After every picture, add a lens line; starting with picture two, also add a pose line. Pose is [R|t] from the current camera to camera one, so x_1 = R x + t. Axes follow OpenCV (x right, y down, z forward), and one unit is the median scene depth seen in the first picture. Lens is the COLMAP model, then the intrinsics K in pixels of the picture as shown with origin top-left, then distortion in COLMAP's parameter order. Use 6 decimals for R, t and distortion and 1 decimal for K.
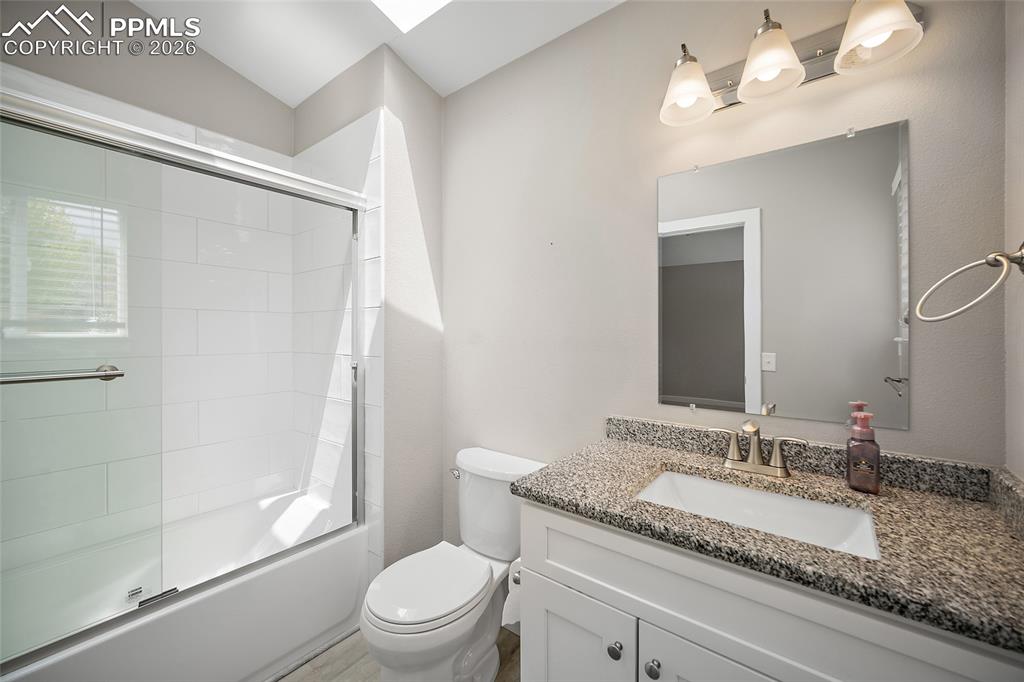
lens RADIAL K [[401.9, 0, 512.3], [0, 401.9, 337.7], [0, 0, 1]] dist [-0.002841, 0.000721]
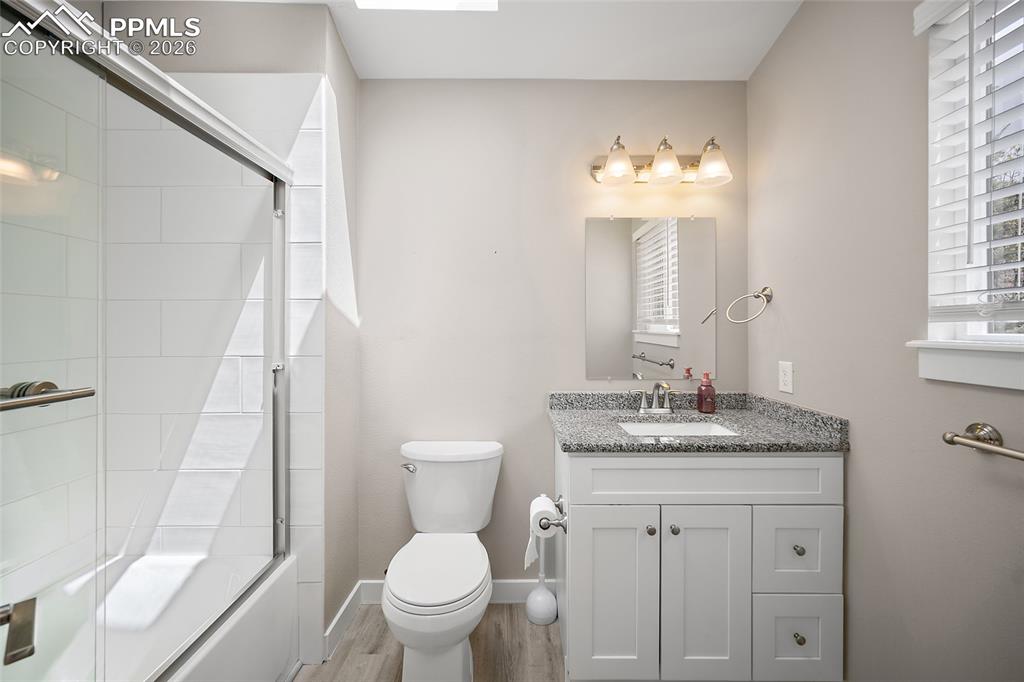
lens RADIAL K [[401.9, 0, 513.5], [0, 401.9, 332.7], [0, 0, 1]] dist [-0.002841, 0.000721]
pose [[0.788134, -0.005958, 0.615475, -0.673519], [0.007906, 0.999969, -0.000444, 0.001668], [-0.615453, 0.005216, 0.788156, 0.054310]]
